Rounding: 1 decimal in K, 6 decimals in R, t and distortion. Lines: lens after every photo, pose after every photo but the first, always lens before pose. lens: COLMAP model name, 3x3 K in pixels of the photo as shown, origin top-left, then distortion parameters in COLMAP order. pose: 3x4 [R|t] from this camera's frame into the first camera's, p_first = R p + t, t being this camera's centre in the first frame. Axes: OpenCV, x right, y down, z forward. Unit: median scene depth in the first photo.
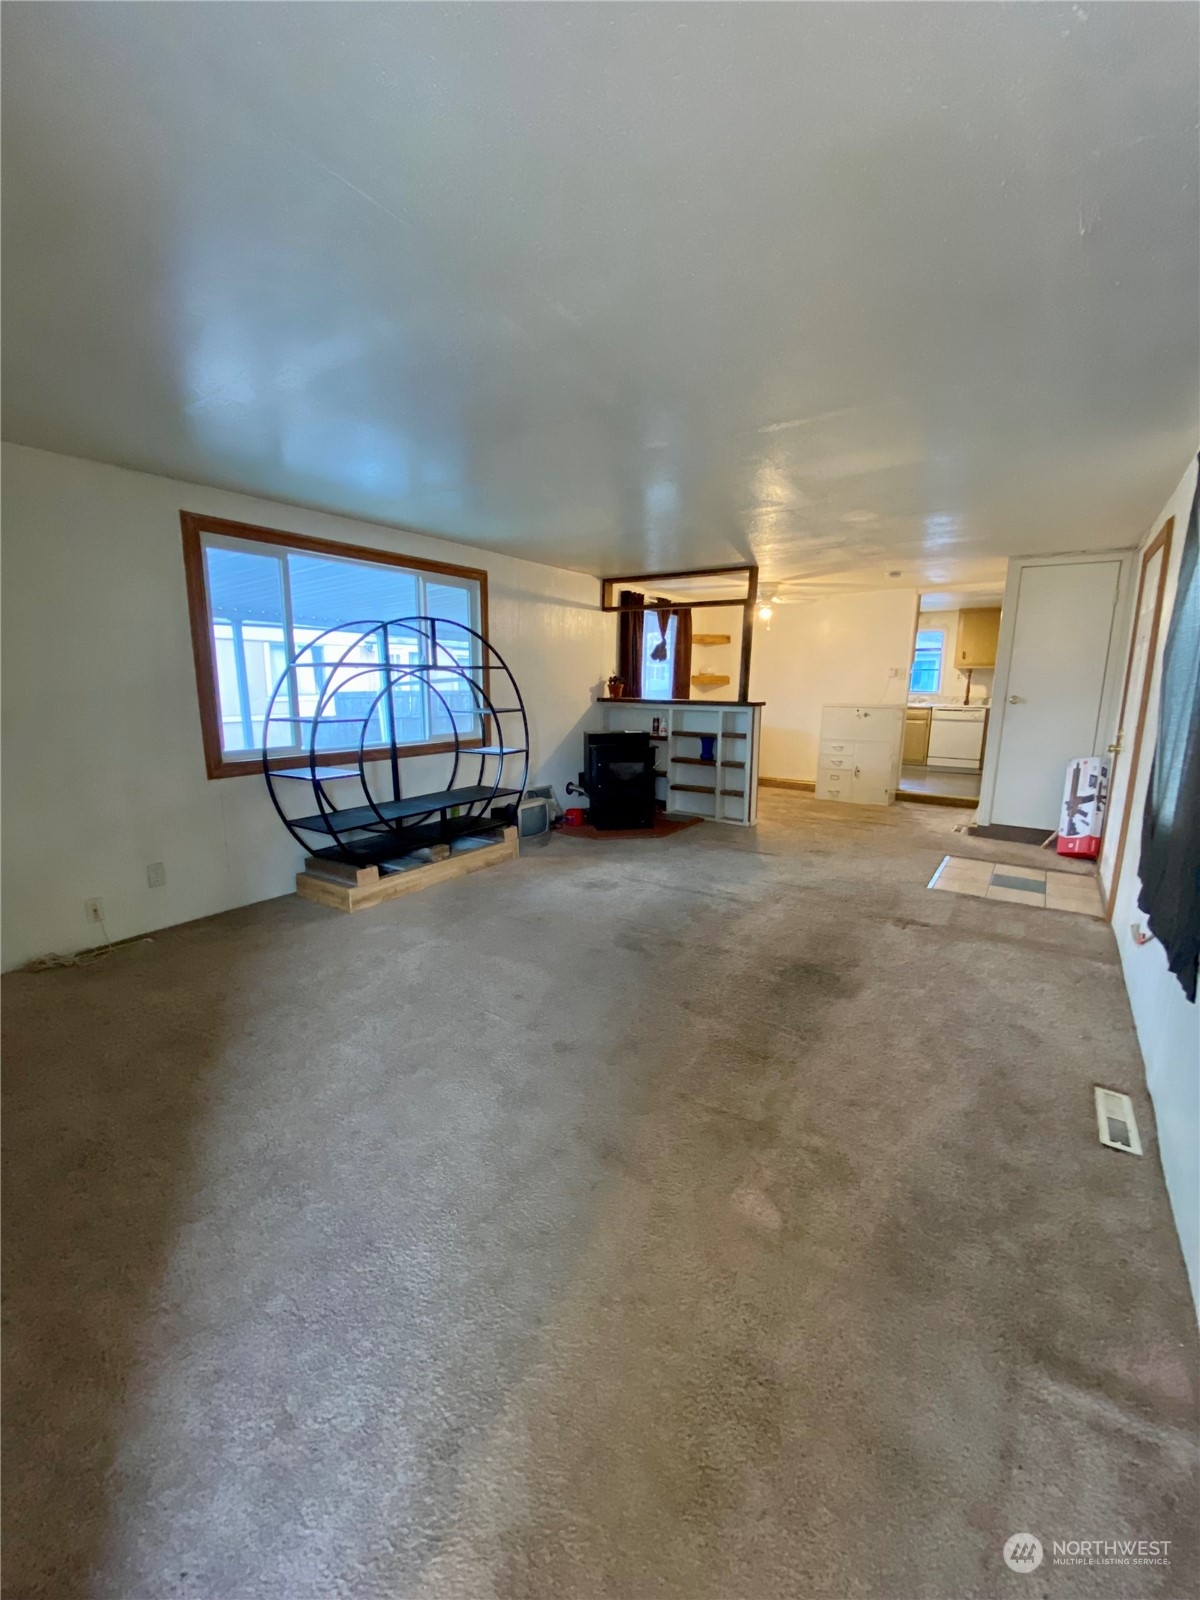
lens RADIAL K [[646.1, 0, 600.0], [0, 646.1, 800.0], [0, 0, 1]] dist [-0.000435, -0.000046]
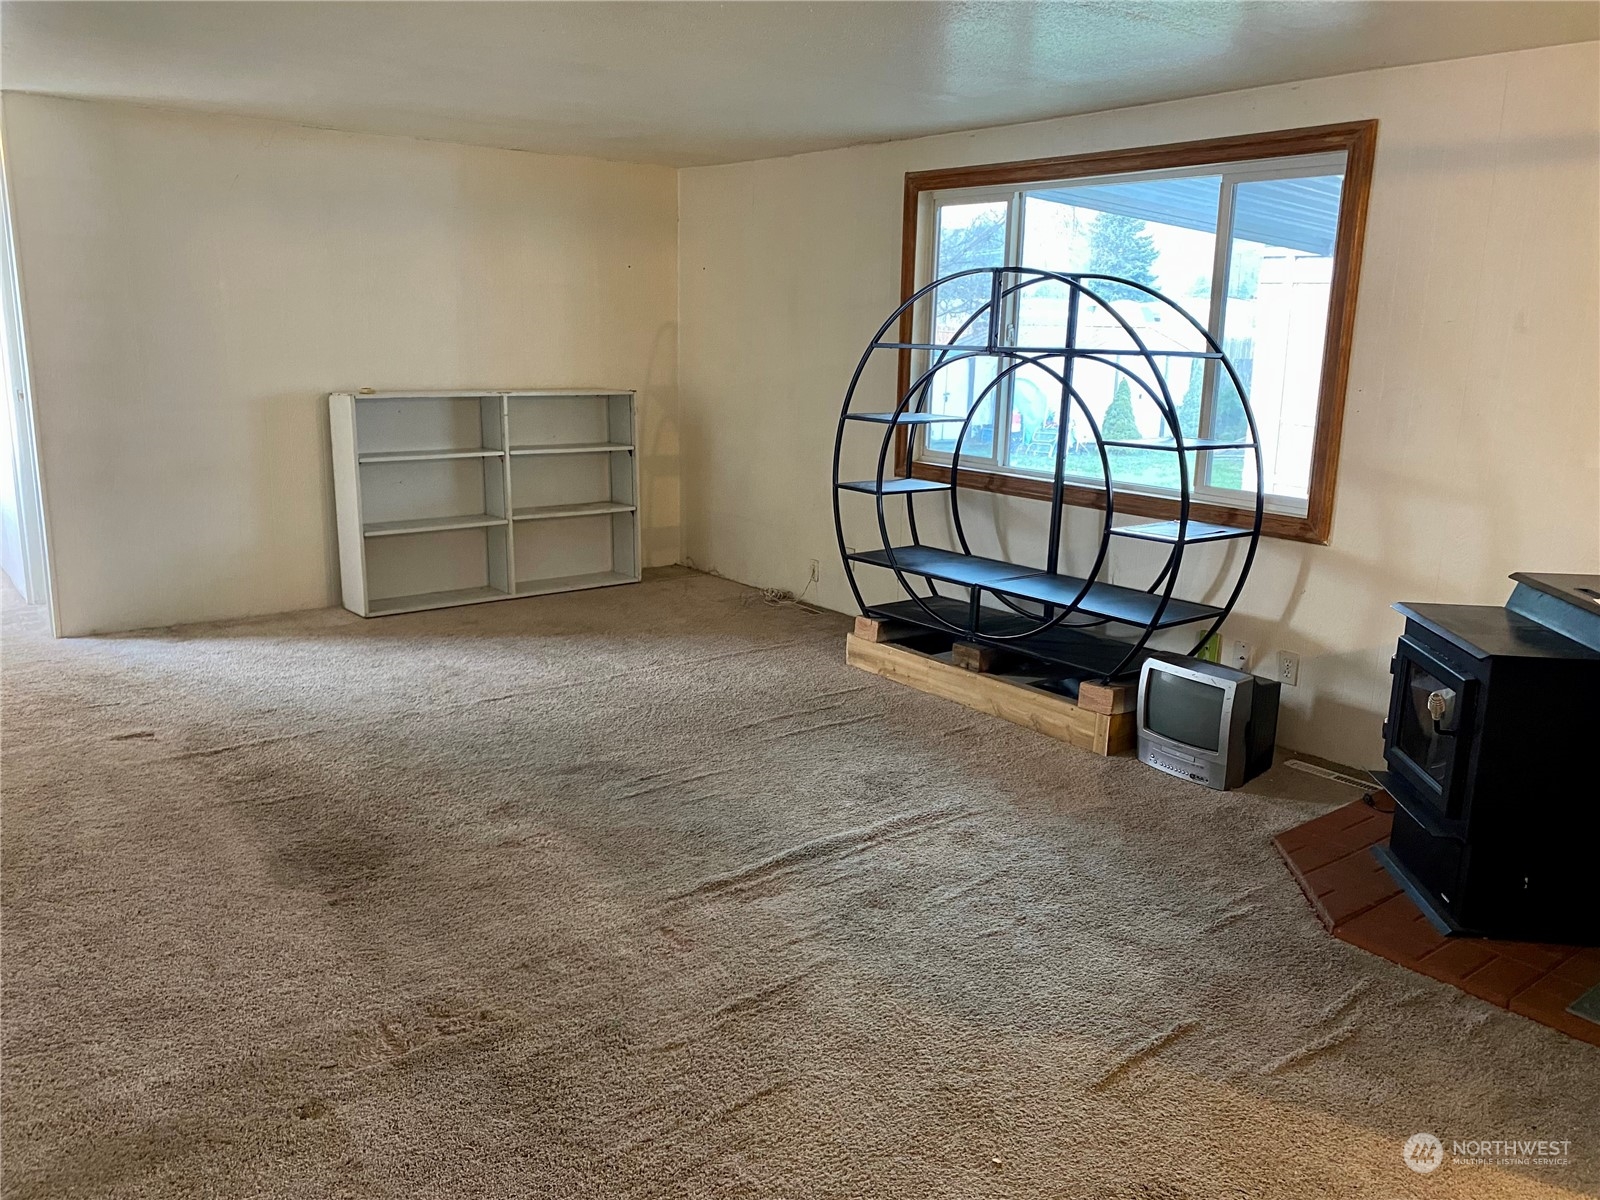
lens RADIAL K [[1217.4, 0, 800.0], [0, 1217.4, 600.0], [0, 0, 1]] dist [0.002162, -0.000123]
pose [[-0.306948, 0.199761, -0.930526, 0.927934], [-0.199438, 0.942515, 0.268123, -0.264381], [0.930595, 0.267882, -0.249463, 1.222856]]
